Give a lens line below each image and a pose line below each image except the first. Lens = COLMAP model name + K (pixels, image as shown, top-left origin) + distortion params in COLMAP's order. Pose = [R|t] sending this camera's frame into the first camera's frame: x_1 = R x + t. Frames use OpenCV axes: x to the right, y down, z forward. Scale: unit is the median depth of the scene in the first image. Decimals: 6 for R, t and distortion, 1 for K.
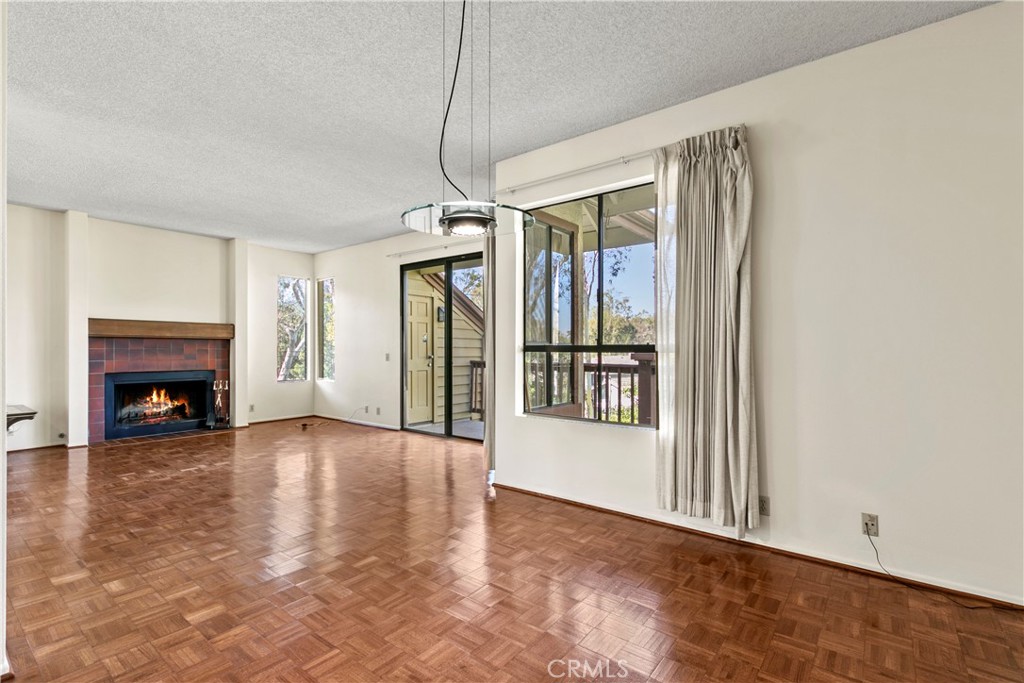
lens RADIAL K [[467.2, 0, 503.7], [0, 467.2, 348.5], [0, 0, 1]] dist [0.008633, 0.000311]
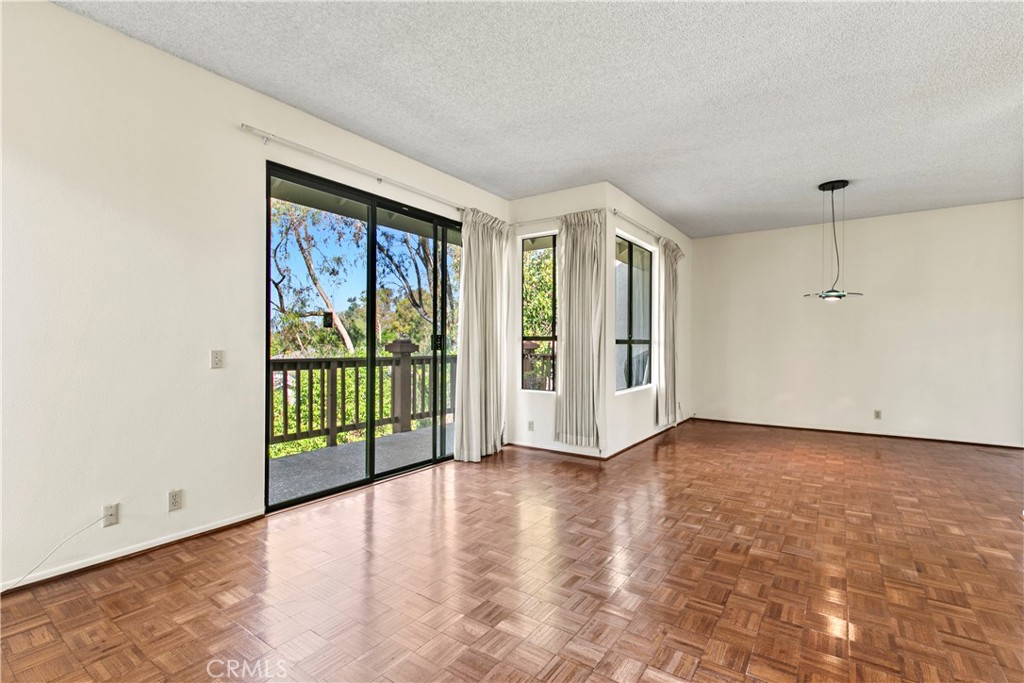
lens RADIAL K [[467.2, 0, 503.7], [0, 467.2, 348.5], [0, 0, 1]] dist [0.008633, 0.000311]
pose [[-0.044442, -0.017999, 0.998850, -1.386638], [-0.007607, 0.999815, 0.017678, -0.002197], [-0.998983, -0.006812, -0.044571, 1.552073]]
